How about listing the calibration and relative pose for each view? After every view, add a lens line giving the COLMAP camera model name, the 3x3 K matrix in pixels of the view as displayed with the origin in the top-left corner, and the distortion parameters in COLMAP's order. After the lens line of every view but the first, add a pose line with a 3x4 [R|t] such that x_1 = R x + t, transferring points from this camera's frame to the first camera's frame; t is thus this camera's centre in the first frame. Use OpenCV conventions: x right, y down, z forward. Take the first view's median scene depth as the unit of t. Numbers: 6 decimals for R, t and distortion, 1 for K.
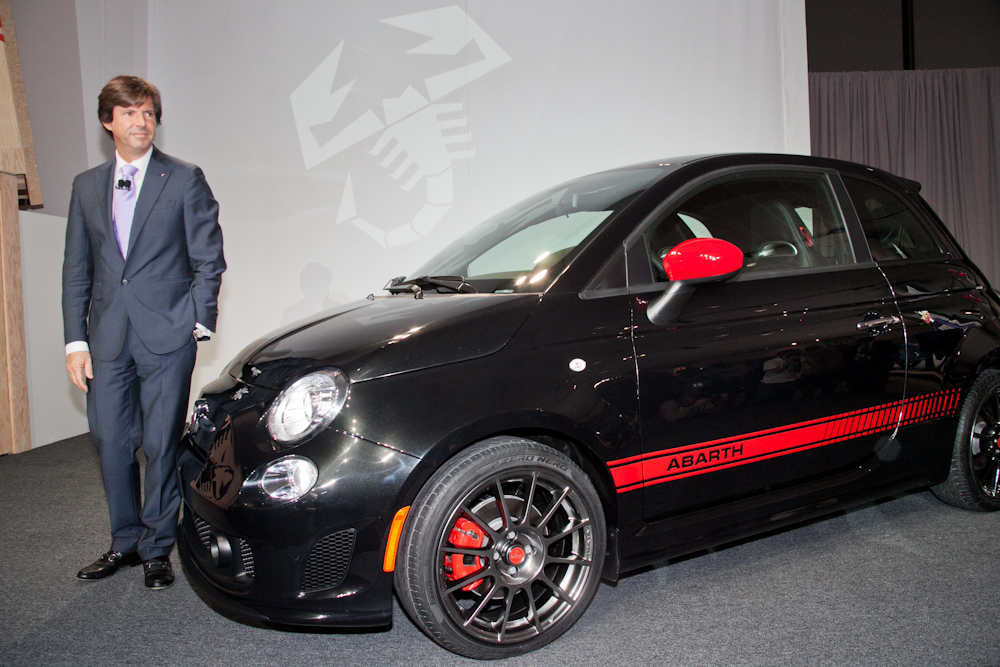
lens RADIAL K [[779.0, 0, 500.0], [0, 779.0, 333.5], [0, 0, 1]] dist [-0.152670, 0.110181]
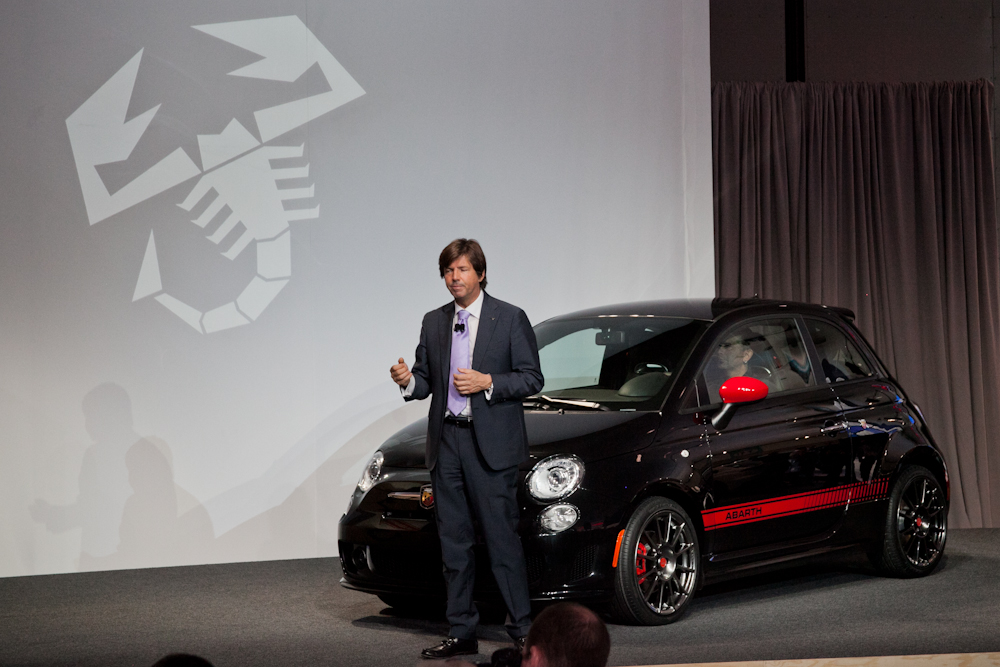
lens RADIAL K [[2418.3, 0, 500.9], [0, 2418.3, 322.2], [0, 0, 1]] dist [0.473352, -0.216802]
pose [[0.919698, 0.009083, 0.392521, -0.819726], [0.014646, 0.998243, -0.057417, 0.018103], [-0.392353, 0.058555, 0.917949, -1.300929]]
